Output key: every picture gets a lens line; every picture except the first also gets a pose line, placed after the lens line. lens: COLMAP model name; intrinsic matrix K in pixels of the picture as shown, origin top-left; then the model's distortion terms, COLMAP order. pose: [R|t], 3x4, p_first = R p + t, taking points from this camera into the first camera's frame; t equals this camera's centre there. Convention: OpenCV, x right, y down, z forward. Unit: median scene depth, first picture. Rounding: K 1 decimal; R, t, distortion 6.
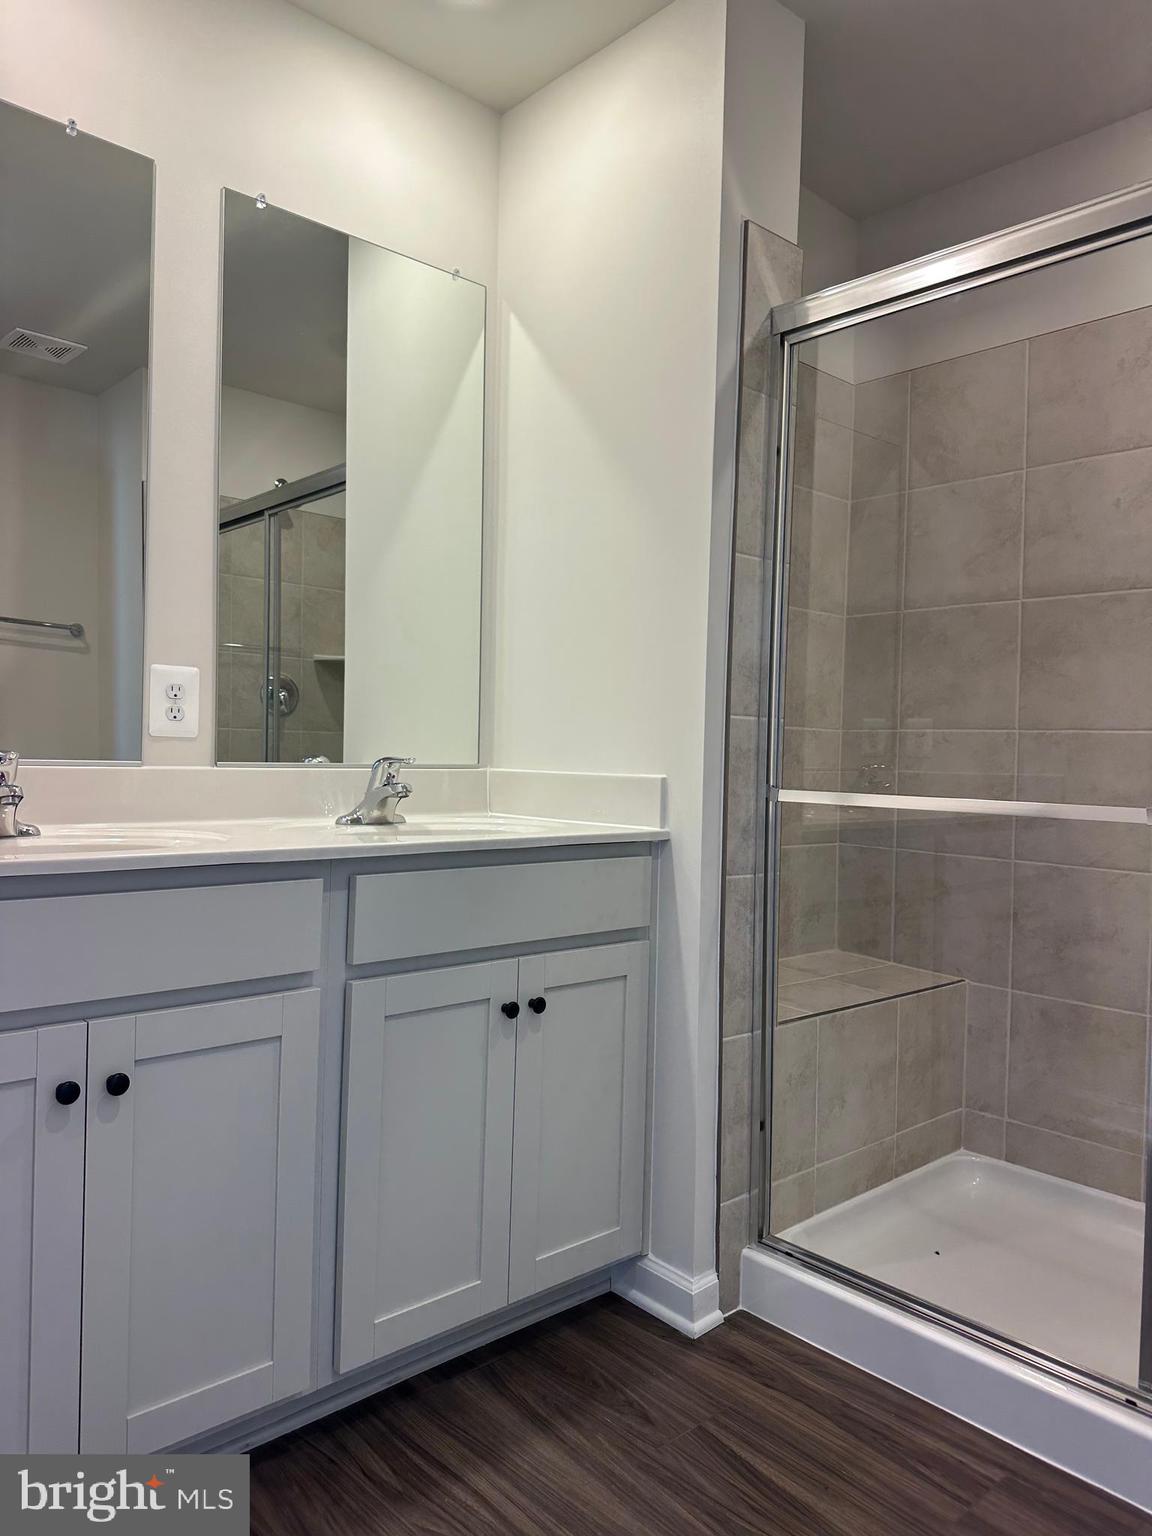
lens RADIAL K [[1077.1, 0, 575.1], [0, 1077.1, 769.5], [0, 0, 1]] dist [0.061648, -0.074363]
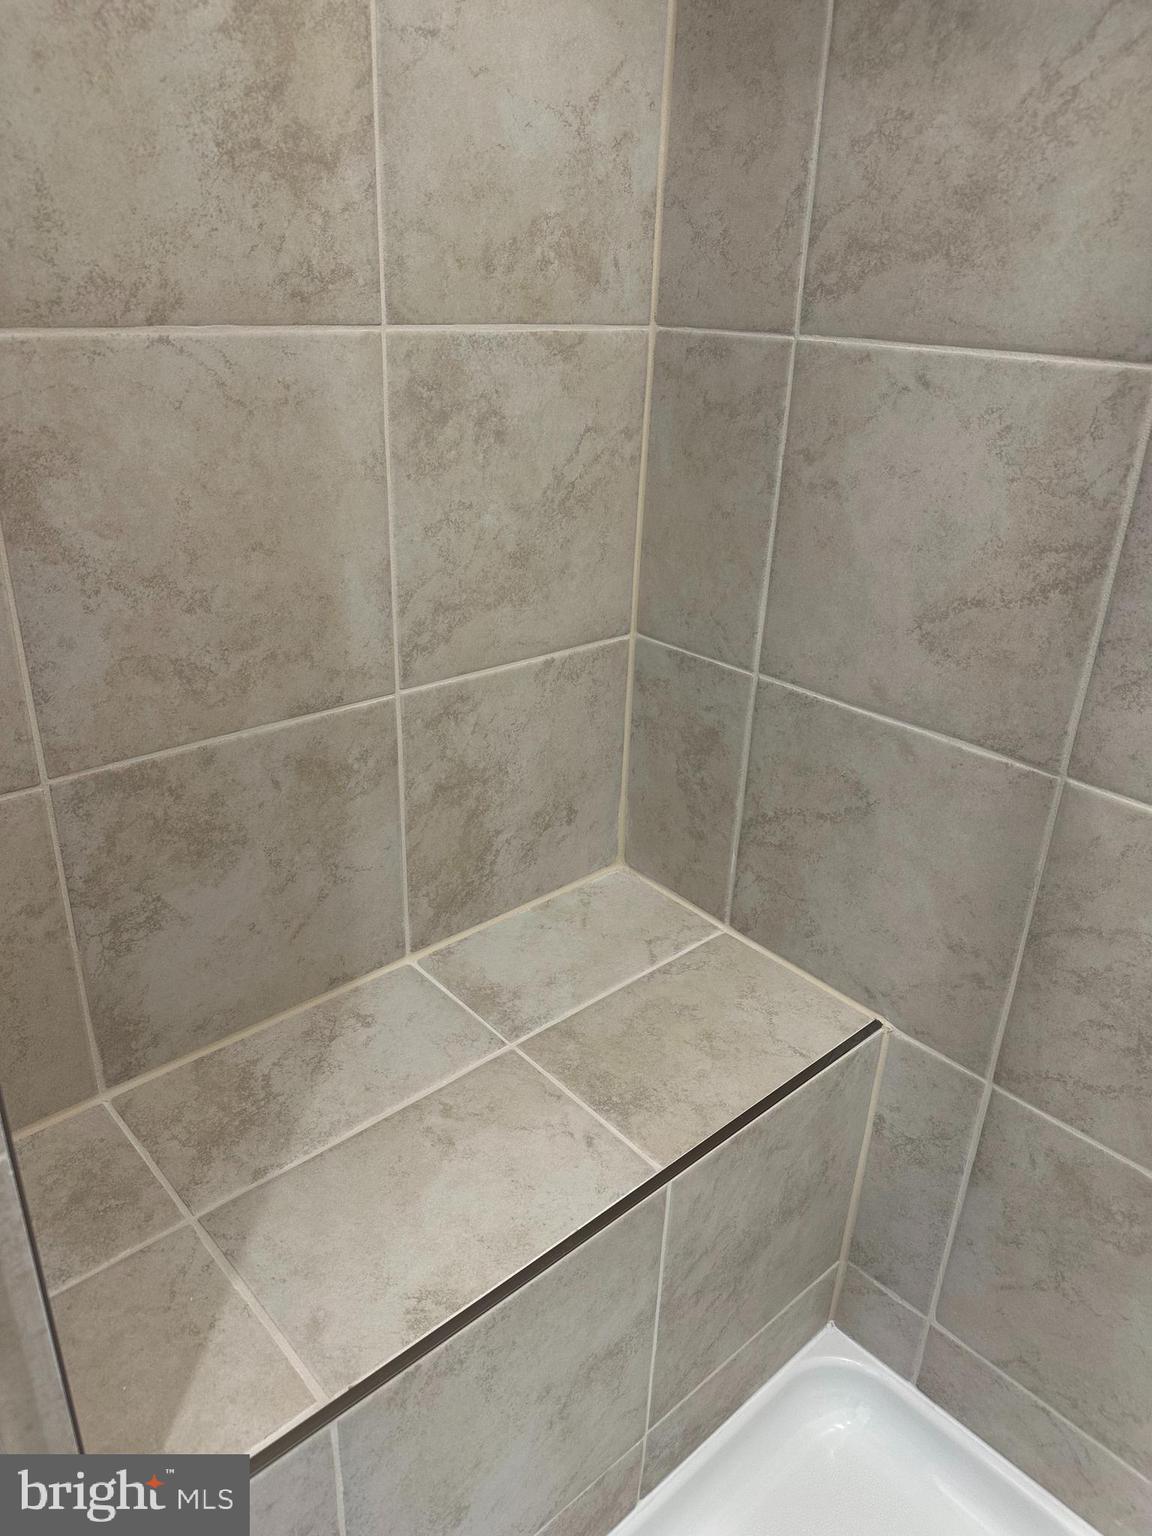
lens RADIAL K [[1077.1, 0, 574.7], [0, 1077.1, 779.4], [0, 0, 1]] dist [0.061648, -0.074363]
pose [[0.999968, 0.005788, -0.005603, 0.302185], [-0.002954, 0.910559, 0.413368, -0.066221], [0.007494, -0.413338, 0.910547, 0.820390]]
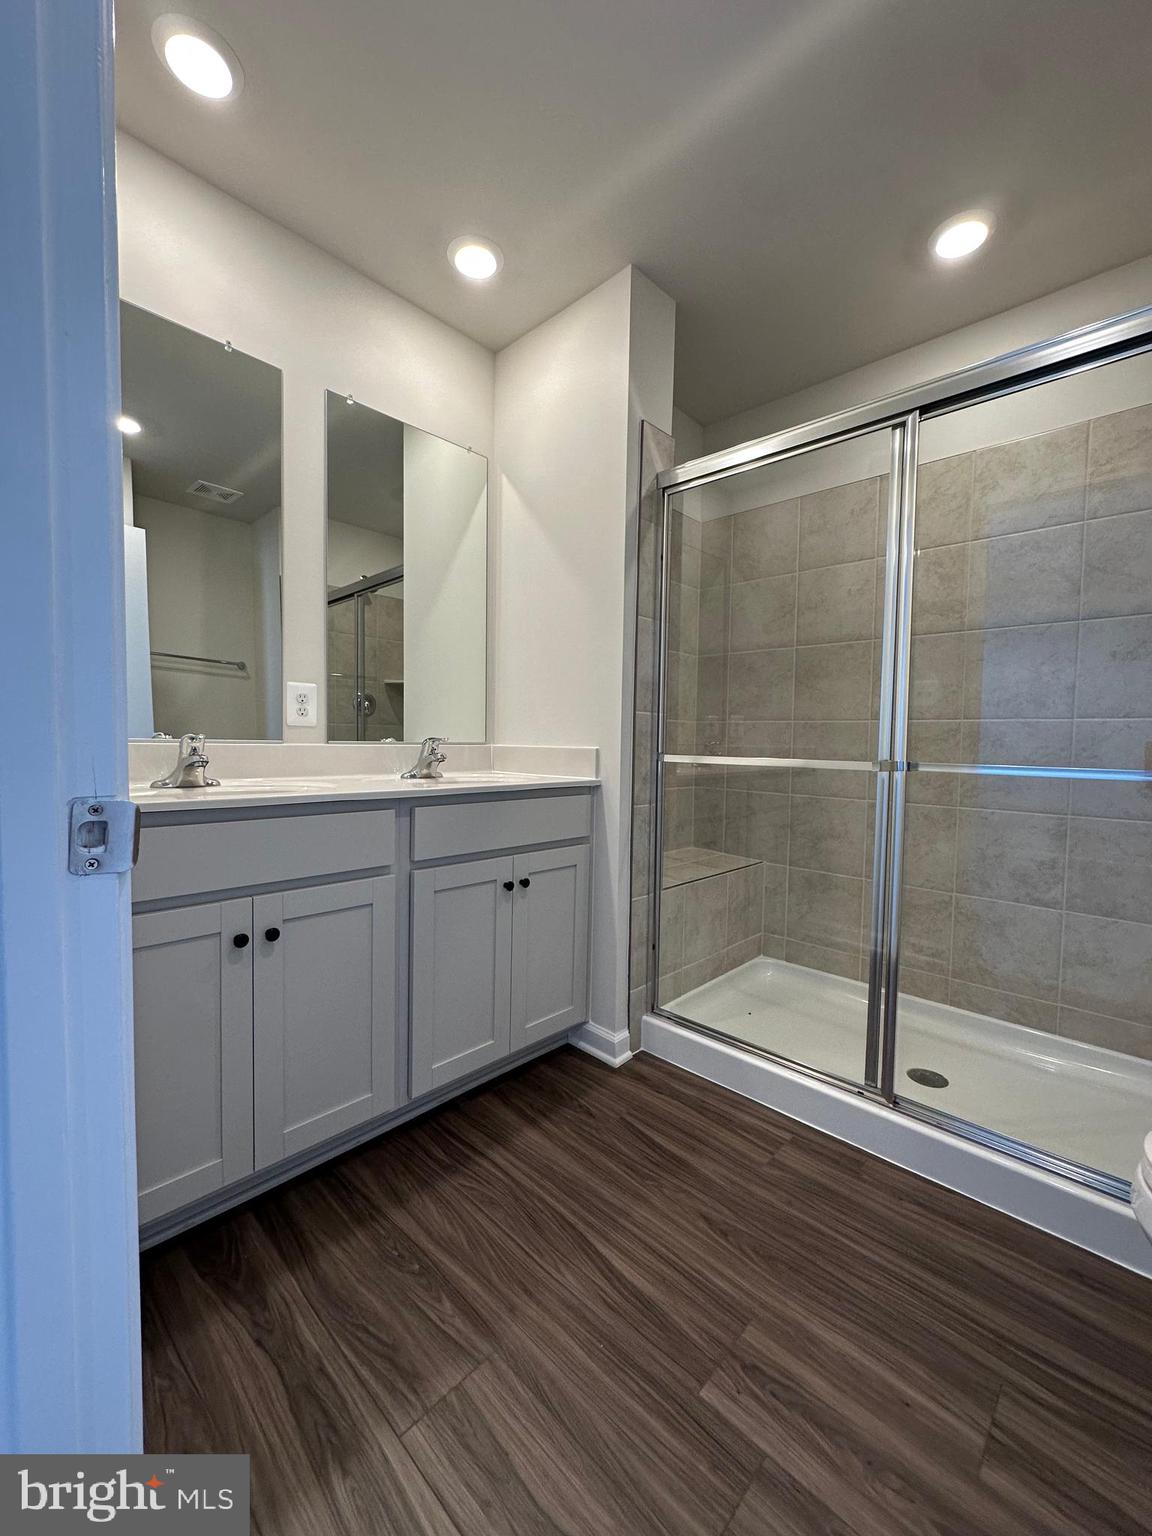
lens RADIAL K [[615.4, 0, 583.4], [0, 615.4, 770.2], [0, 0, 1]] dist [-0.003898, 0.001342]
pose [[0.997268, -0.010009, 0.073189, -0.009612], [0.007337, 0.999300, 0.036693, 0.005560], [-0.073505, -0.036056, 0.996643, 0.028692]]
